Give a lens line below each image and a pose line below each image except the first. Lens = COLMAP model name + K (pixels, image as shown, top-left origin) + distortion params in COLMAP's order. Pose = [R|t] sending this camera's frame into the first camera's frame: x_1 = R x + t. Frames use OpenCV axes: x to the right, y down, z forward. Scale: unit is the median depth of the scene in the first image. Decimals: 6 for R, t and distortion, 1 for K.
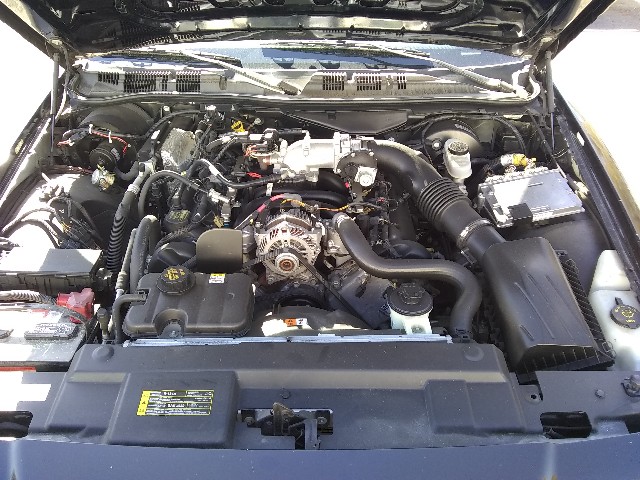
lens RADIAL K [[575.0, 0, 319.9], [0, 575.0, 240.9], [0, 0, 1]] dist [-0.011811, -0.045030]
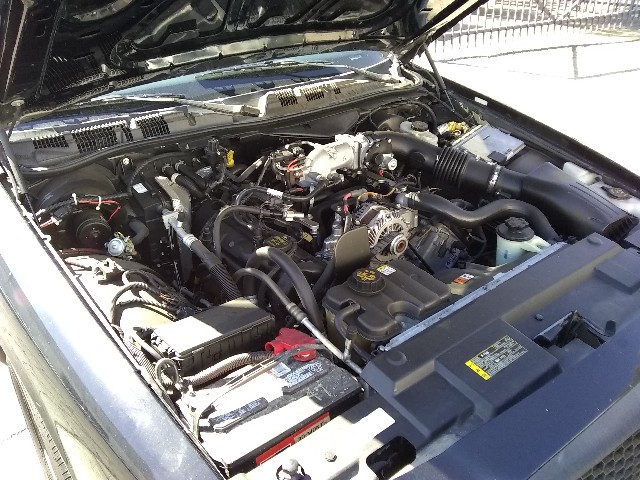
lens RADIAL K [[575.0, 0, 318.9], [0, 575.0, 239.0], [0, 0, 1]] dist [-0.011811, -0.045030]
pose [[0.784995, -0.303380, 0.540133, -0.611886], [0.345570, 0.938069, 0.024661, -0.041387], [-0.514163, 0.167295, 0.841219, 0.133742]]
